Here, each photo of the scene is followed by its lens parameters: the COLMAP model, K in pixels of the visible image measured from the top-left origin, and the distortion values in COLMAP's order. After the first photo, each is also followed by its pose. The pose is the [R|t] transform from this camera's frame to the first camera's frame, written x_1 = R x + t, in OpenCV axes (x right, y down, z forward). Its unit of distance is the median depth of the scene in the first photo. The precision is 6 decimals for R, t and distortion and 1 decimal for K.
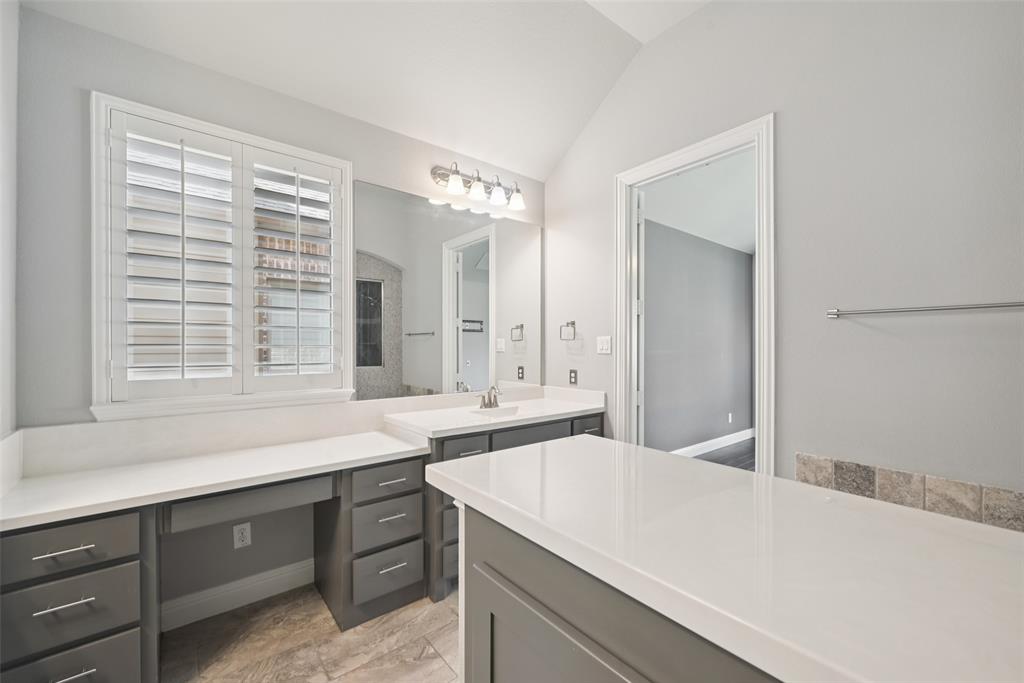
lens RADIAL K [[410.4, 0, 512.0], [0, 410.4, 347.4], [0, 0, 1]] dist [0.000349, -0.000414]
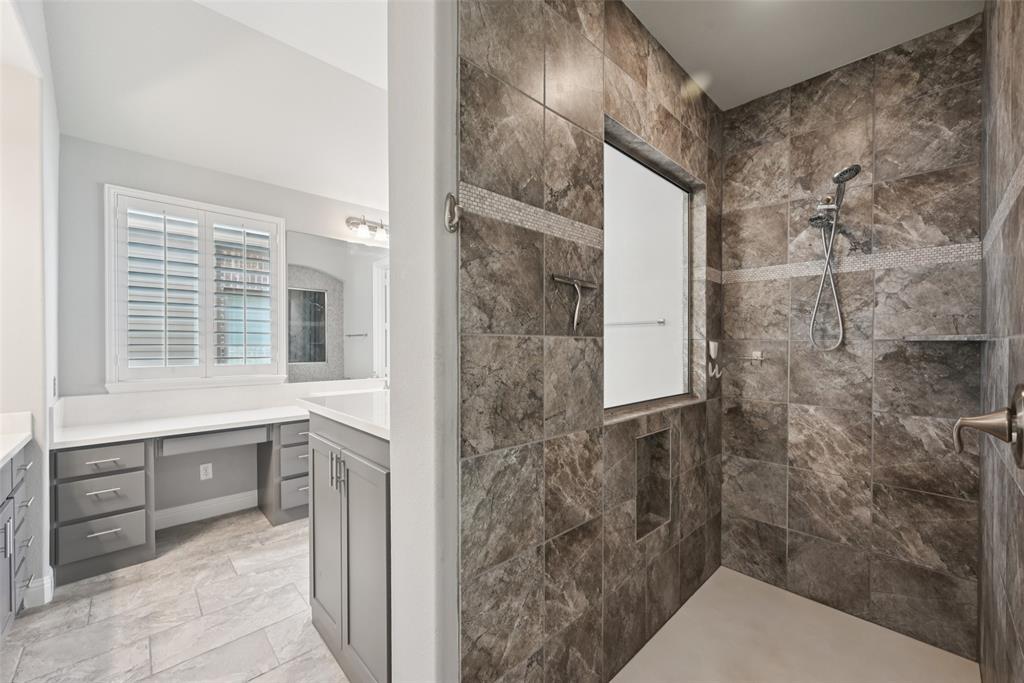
lens RADIAL K [[405.0, 0, 512.6], [0, 405.0, 346.6], [0, 0, 1]] dist [0.000023, 0.000137]
pose [[0.996966, -0.002406, 0.077797, 0.376505], [0.002305, 0.999996, 0.001377, 0.001537], [-0.077800, -0.001194, 0.996968, -0.613174]]
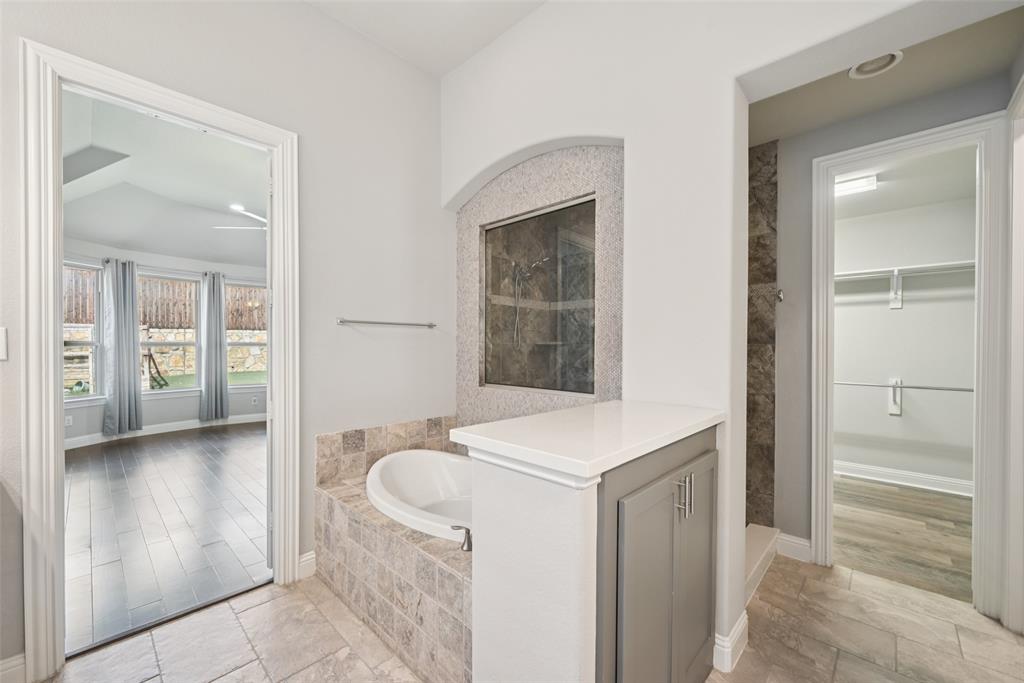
lens RADIAL K [[402.3, 0, 502.7], [0, 402.3, 345.8], [0, 0, 1]] dist [0.001141, 0.000072]
pose [[-0.117684, -0.002403, 0.993048, -0.551526], [-0.000156, 0.999997, 0.002401, -0.005132], [-0.993051, 0.000128, -0.117684, 0.635532]]
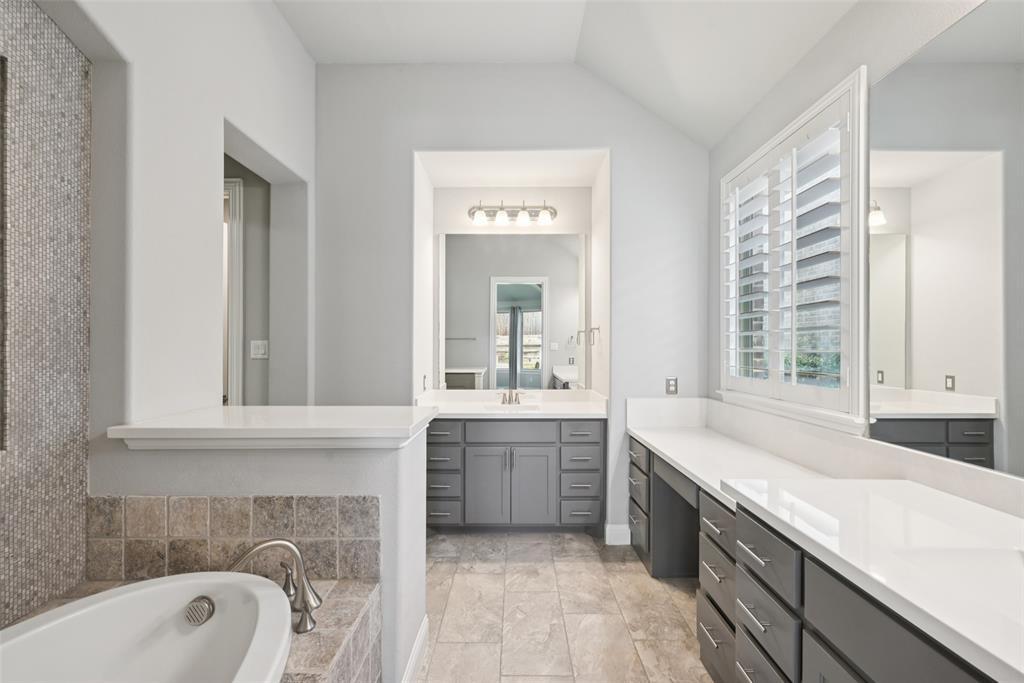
lens RADIAL K [[422.3, 0, 515.8], [0, 422.3, 348.4], [0, 0, 1]] dist [0.007463, 0.000160]
pose [[-0.627616, -0.002466, -0.778519, 0.590326], [-0.004605, 0.999989, 0.000544, -0.006940], [0.778510, 0.003926, -0.627620, 1.260337]]
